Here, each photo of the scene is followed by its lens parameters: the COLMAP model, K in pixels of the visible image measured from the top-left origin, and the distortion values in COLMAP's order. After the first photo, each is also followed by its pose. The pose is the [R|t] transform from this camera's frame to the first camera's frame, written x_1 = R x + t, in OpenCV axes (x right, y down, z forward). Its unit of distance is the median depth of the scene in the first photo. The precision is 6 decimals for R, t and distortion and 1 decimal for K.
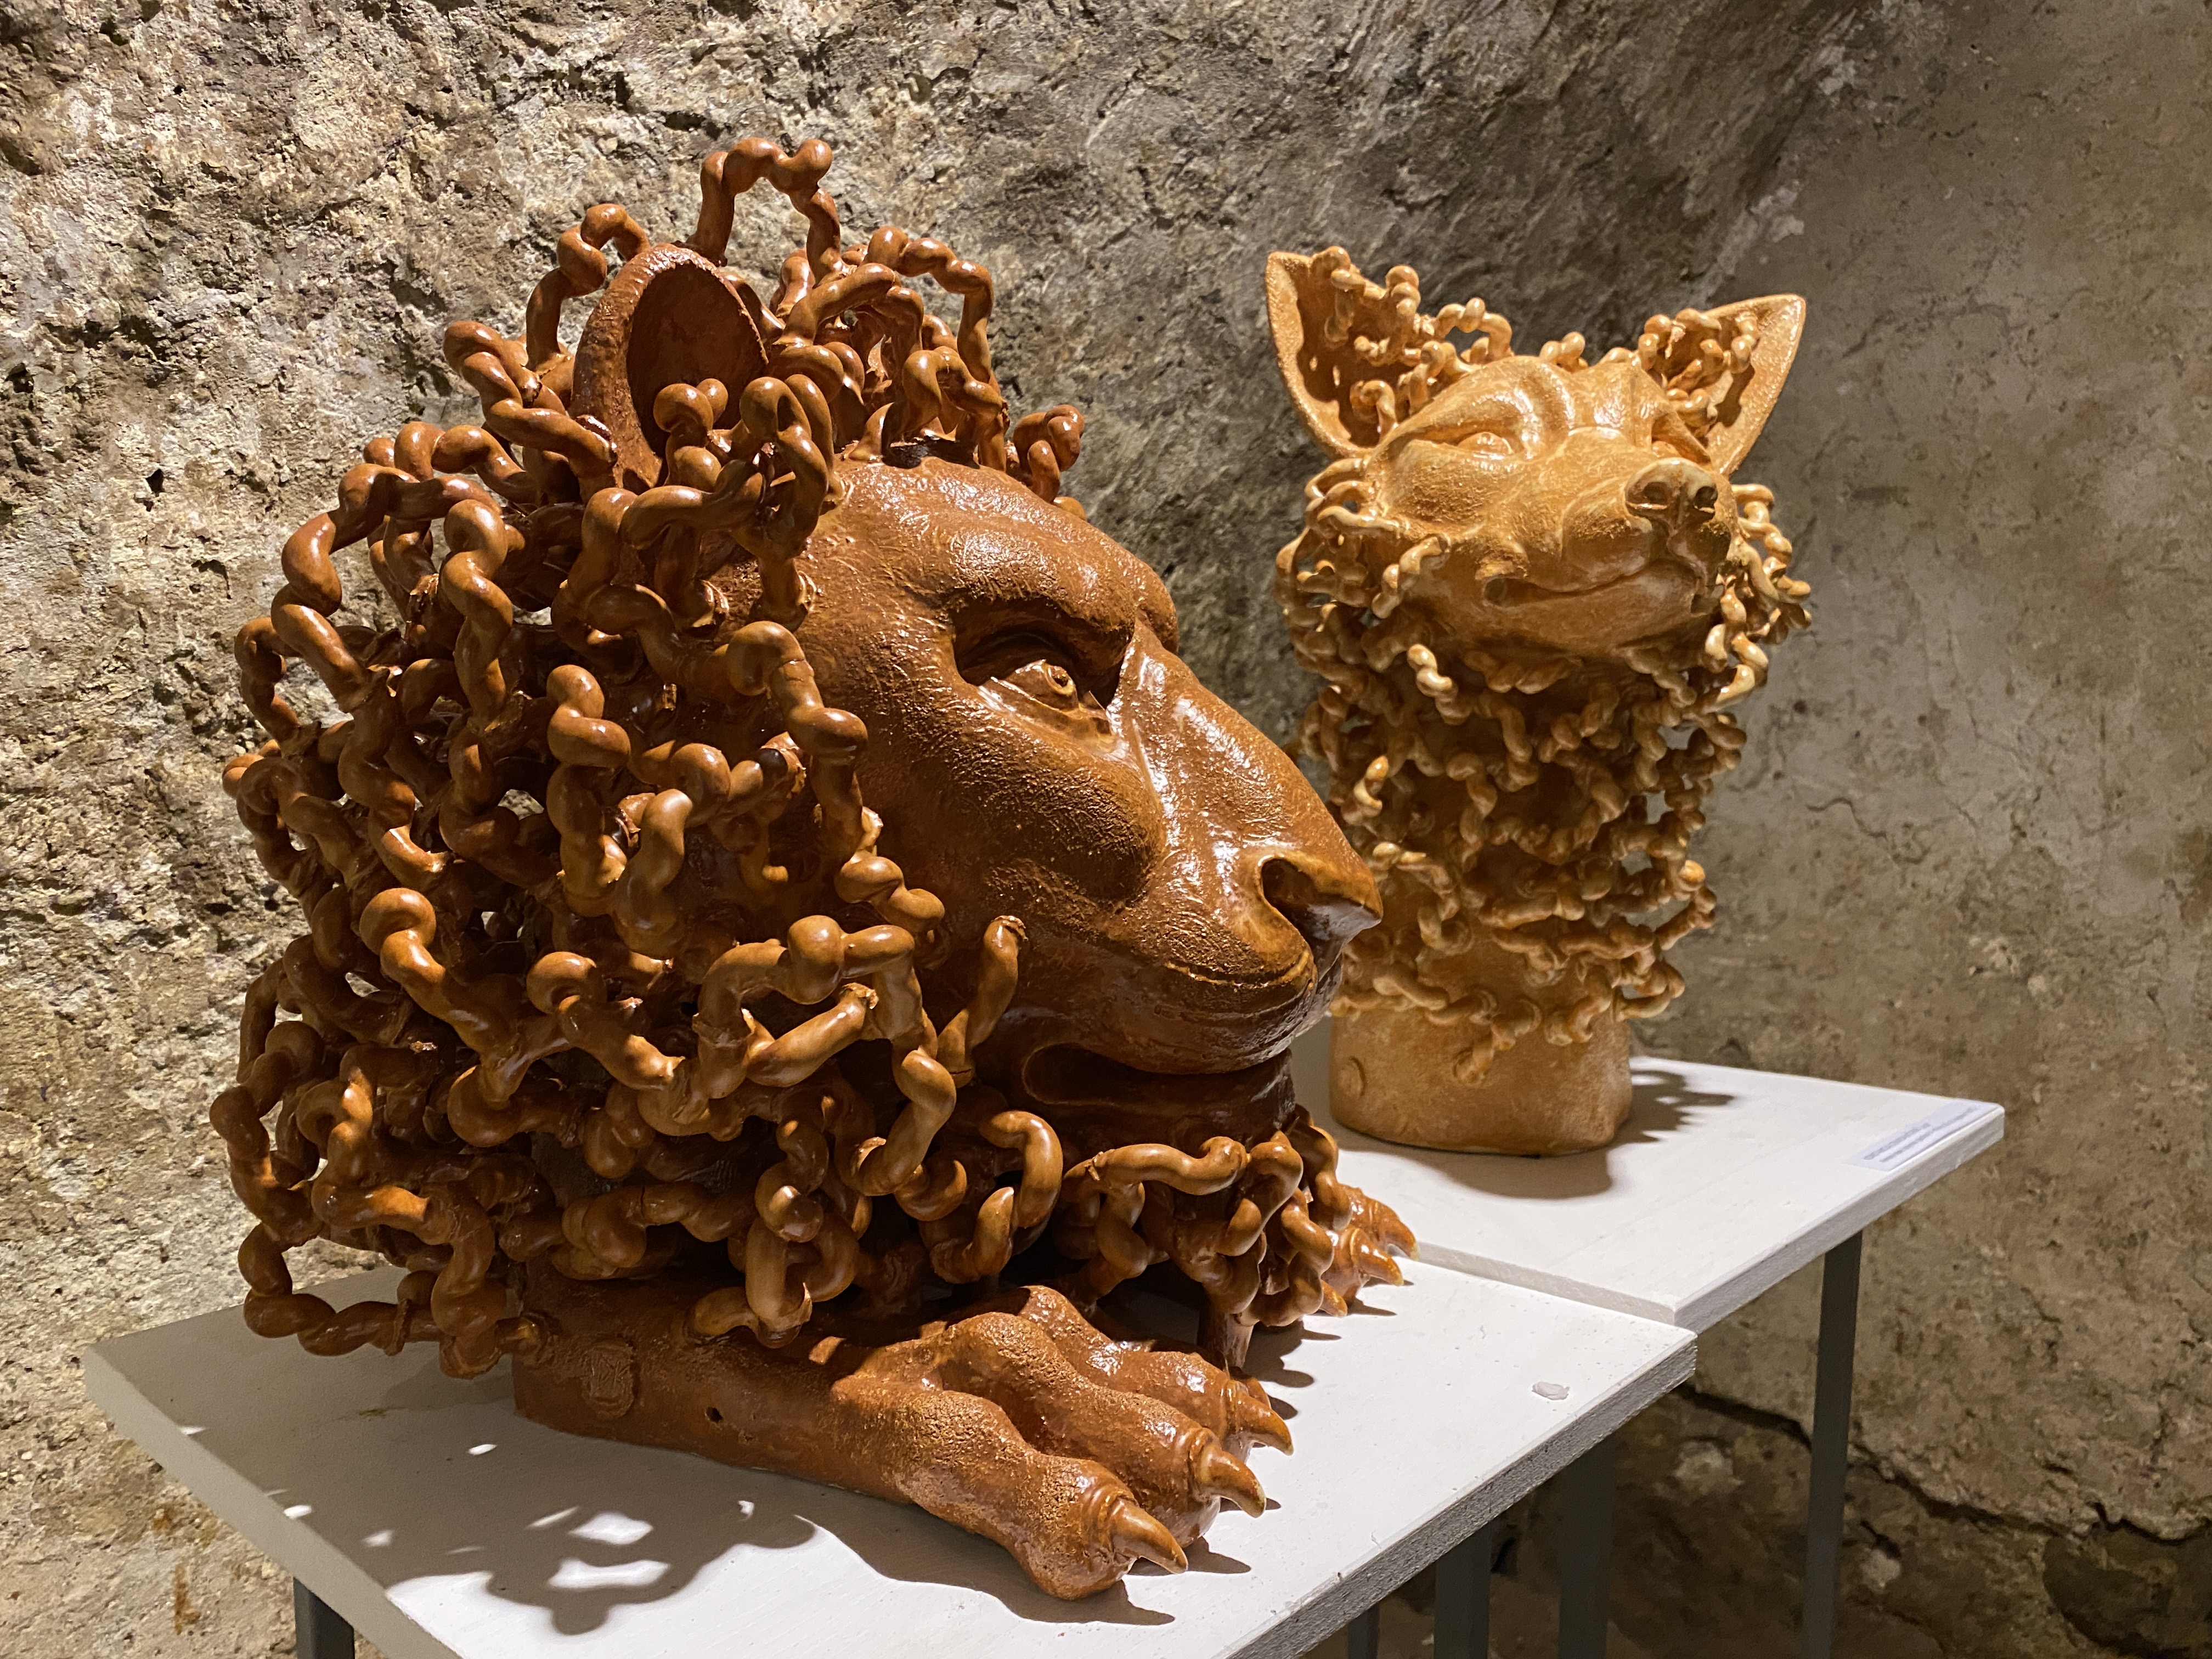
lens RADIAL K [[1674.2, 0, 1103.7], [0, 1674.2, 836.9], [0, 0, 1]] dist [0.000103, -0.001313]
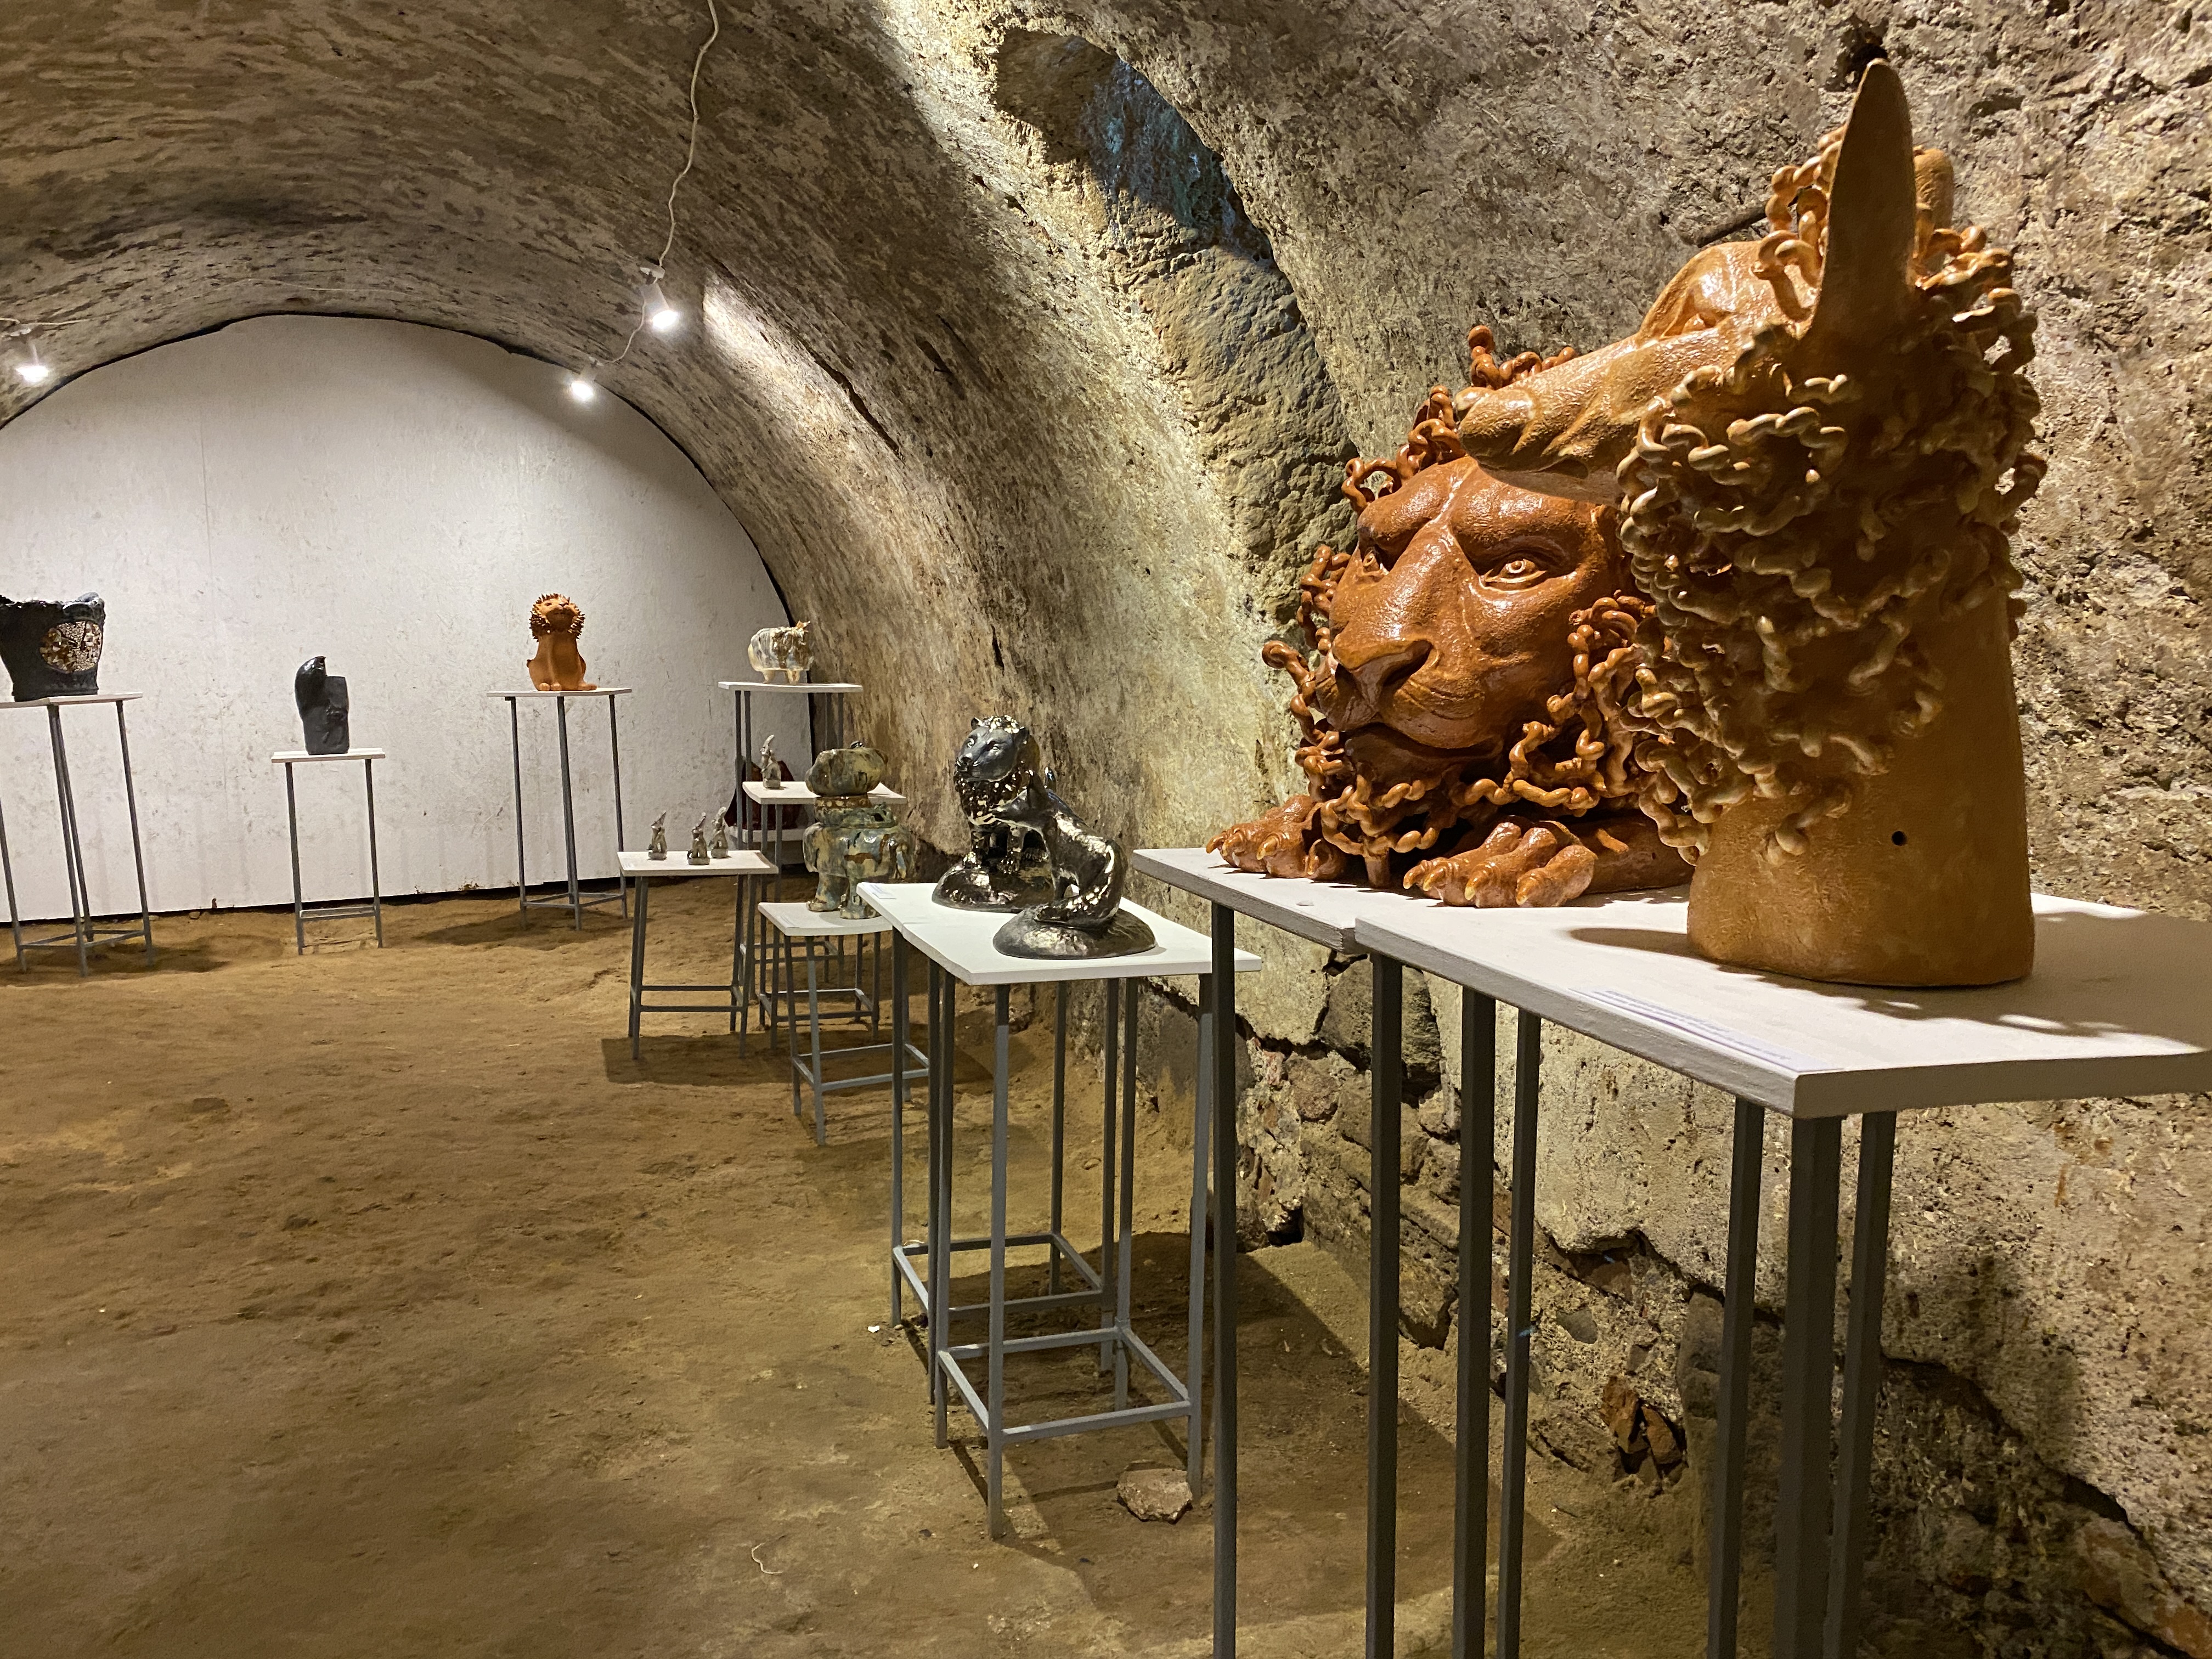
lens RADIAL K [[1674.2, 0, 1103.5], [0, 1674.2, 832.4], [0, 0, 1]] dist [0.000103, -0.001313]
pose [[-0.478803, 0.105168, -0.871600, 1.242446], [-0.081118, 0.983252, 0.163201, -0.034598], [0.874167, 0.148844, -0.462253, 0.979600]]
